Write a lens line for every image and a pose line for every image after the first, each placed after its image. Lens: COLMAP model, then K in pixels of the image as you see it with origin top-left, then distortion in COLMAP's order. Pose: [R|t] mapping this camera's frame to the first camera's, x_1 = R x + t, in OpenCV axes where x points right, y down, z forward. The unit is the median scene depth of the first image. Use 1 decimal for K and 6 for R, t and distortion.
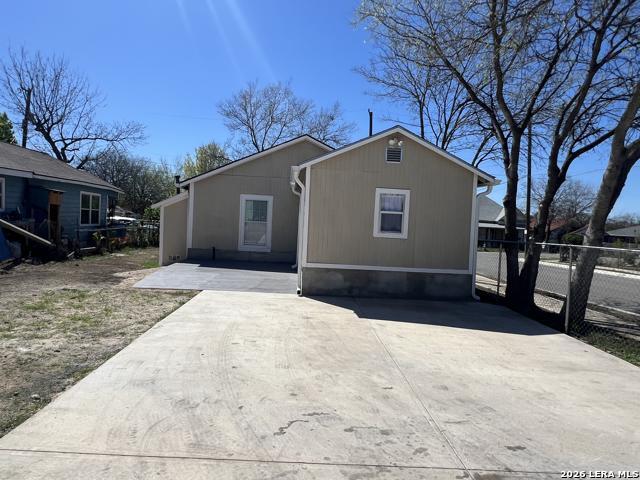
lens RADIAL K [[393.8, 0, 320.3], [0, 393.8, 238.1], [0, 0, 1]] dist [-0.004579, -0.000354]
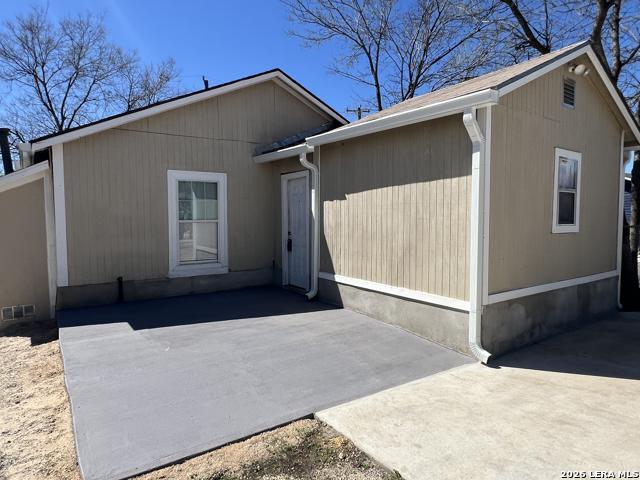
lens RADIAL K [[393.8, 0, 319.5], [0, 393.8, 241.3], [0, 0, 1]] dist [-0.004579, -0.000354]
pose [[0.858776, -0.092614, 0.503911, -0.300469], [0.073552, 0.995624, 0.057637, -0.032886], [-0.507044, -0.012434, 0.861830, 0.447446]]
